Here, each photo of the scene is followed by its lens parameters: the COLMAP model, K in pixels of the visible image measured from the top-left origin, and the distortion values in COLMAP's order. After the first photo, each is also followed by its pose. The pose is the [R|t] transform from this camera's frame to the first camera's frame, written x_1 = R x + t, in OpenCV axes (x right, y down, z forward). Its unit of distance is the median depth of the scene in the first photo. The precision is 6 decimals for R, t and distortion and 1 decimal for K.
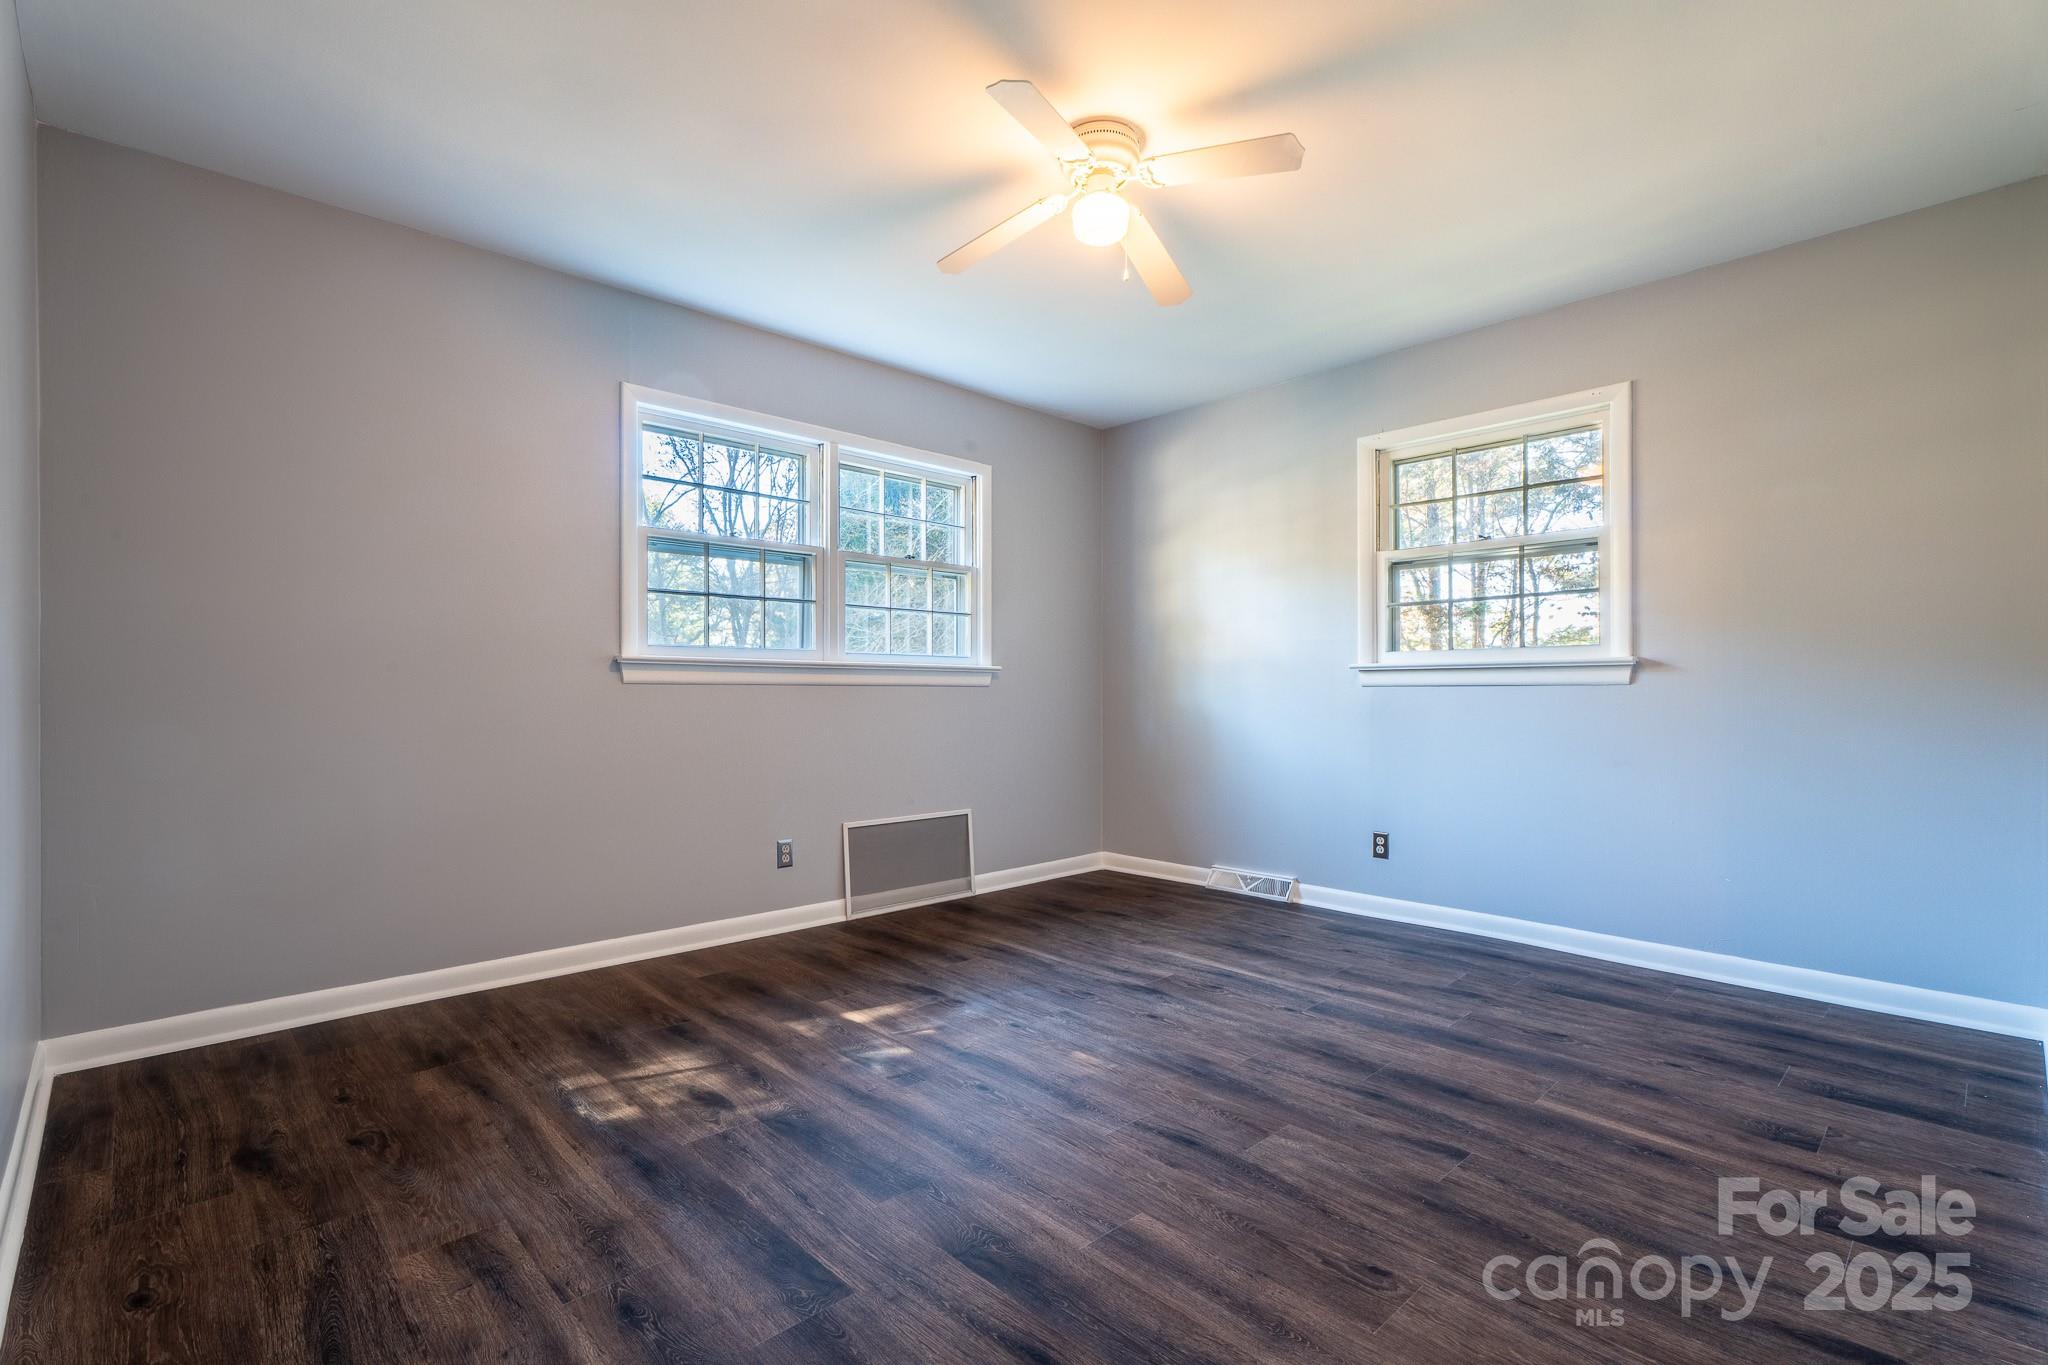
lens RADIAL K [[932.1, 0, 1021.8], [0, 932.1, 687.1], [0, 0, 1]] dist [0.000157, 0.000876]
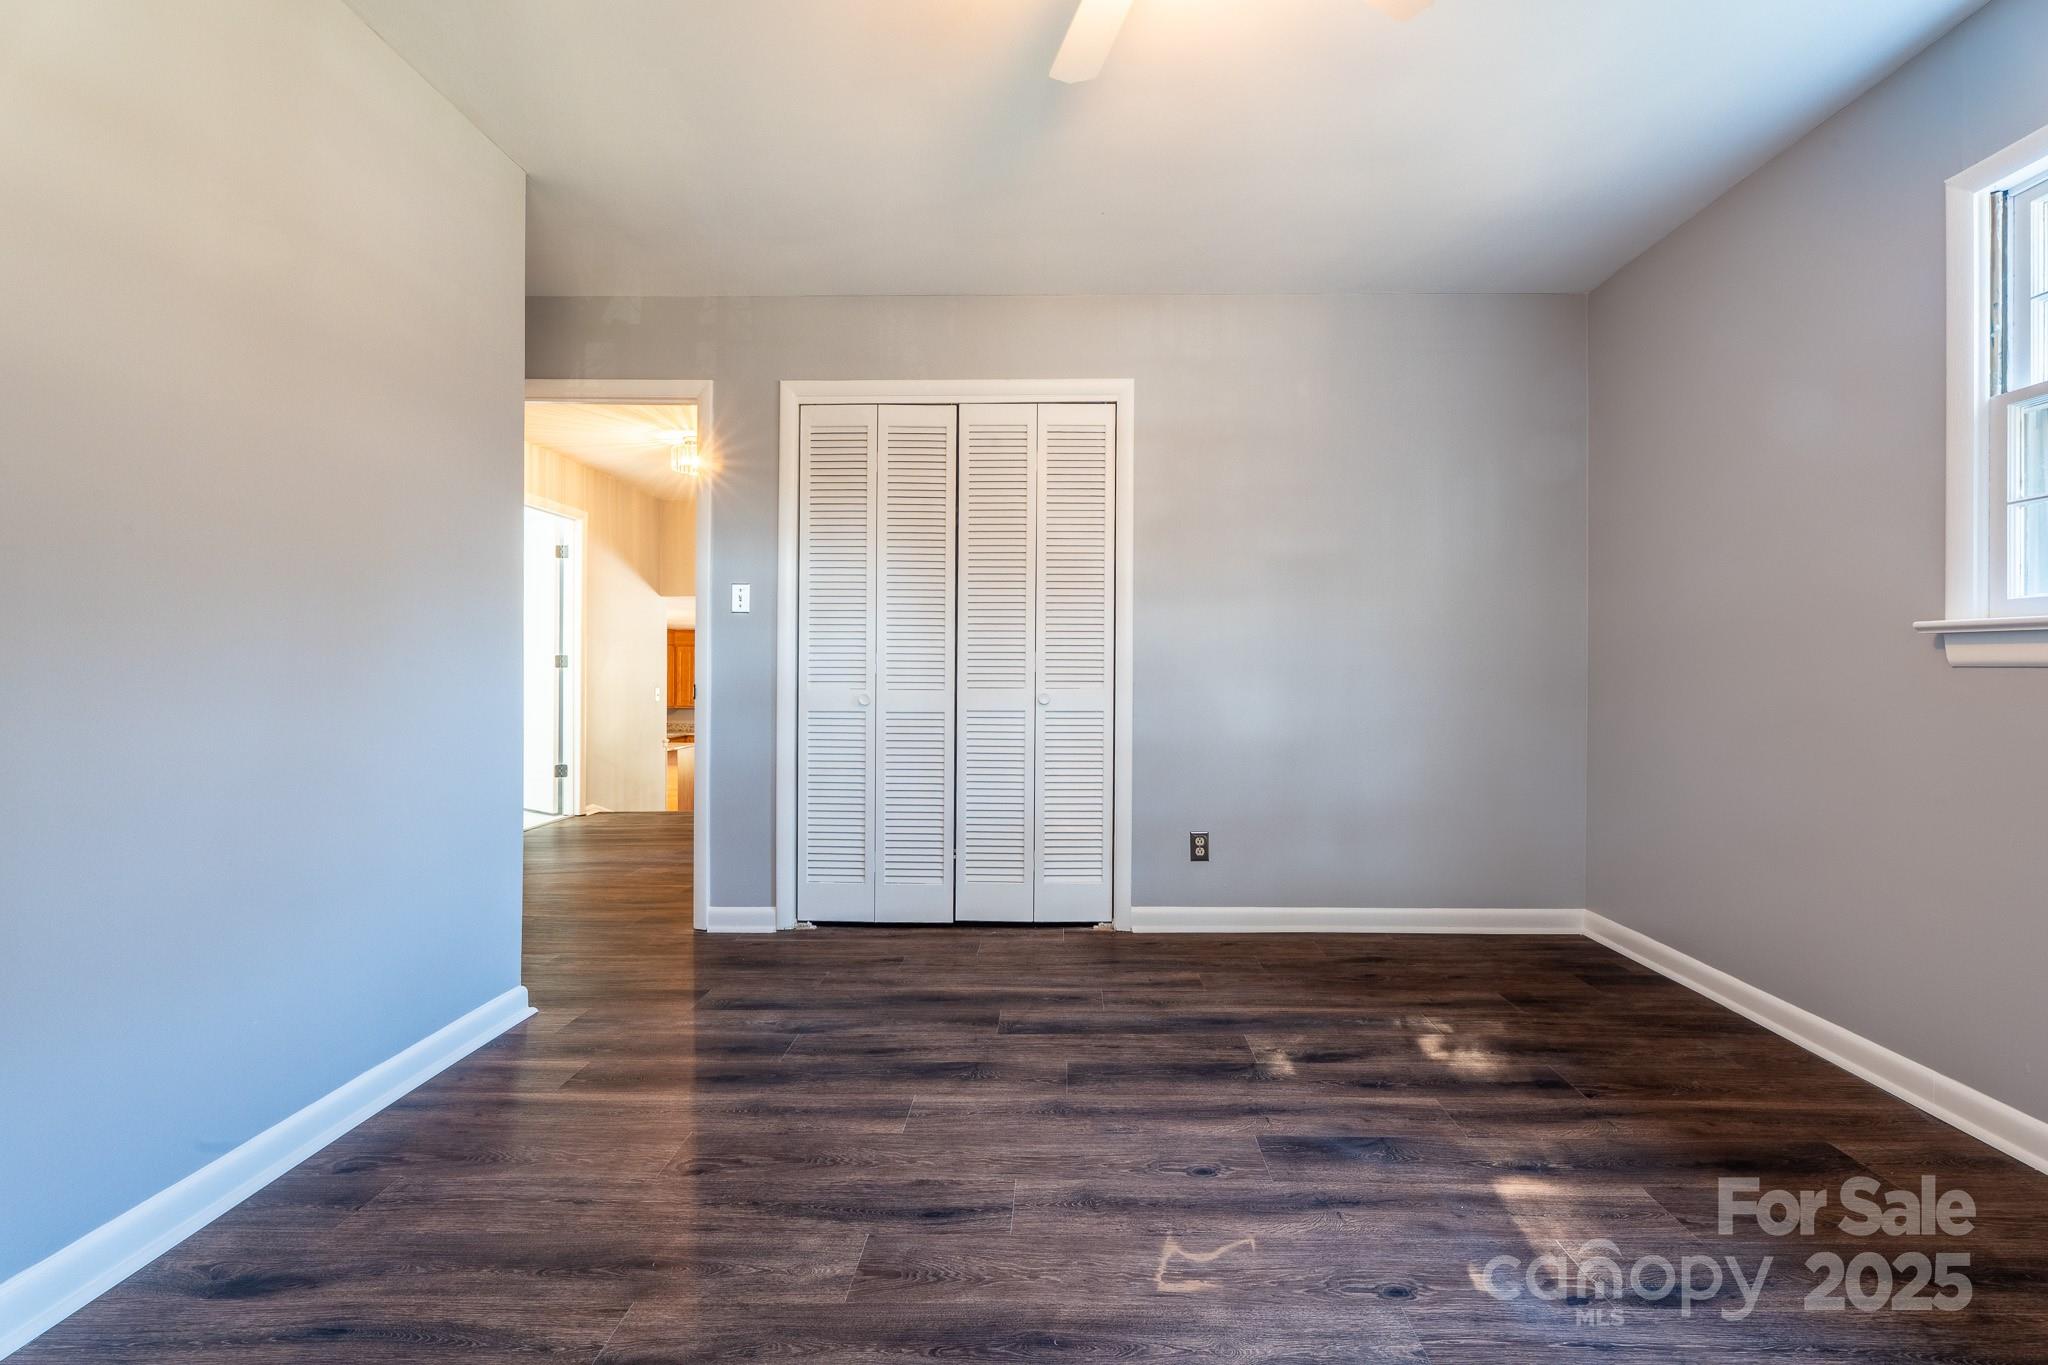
lens RADIAL K [[932.1, 0, 1014.6], [0, 932.1, 672.7], [0, 0, 1]] dist [0.000157, 0.000876]
pose [[-0.723085, -0.000642, -0.690759, 0.720716], [0.000179, 0.999999, -0.001117, 0.010424], [0.690759, -0.000932, -0.723084, 1.702371]]
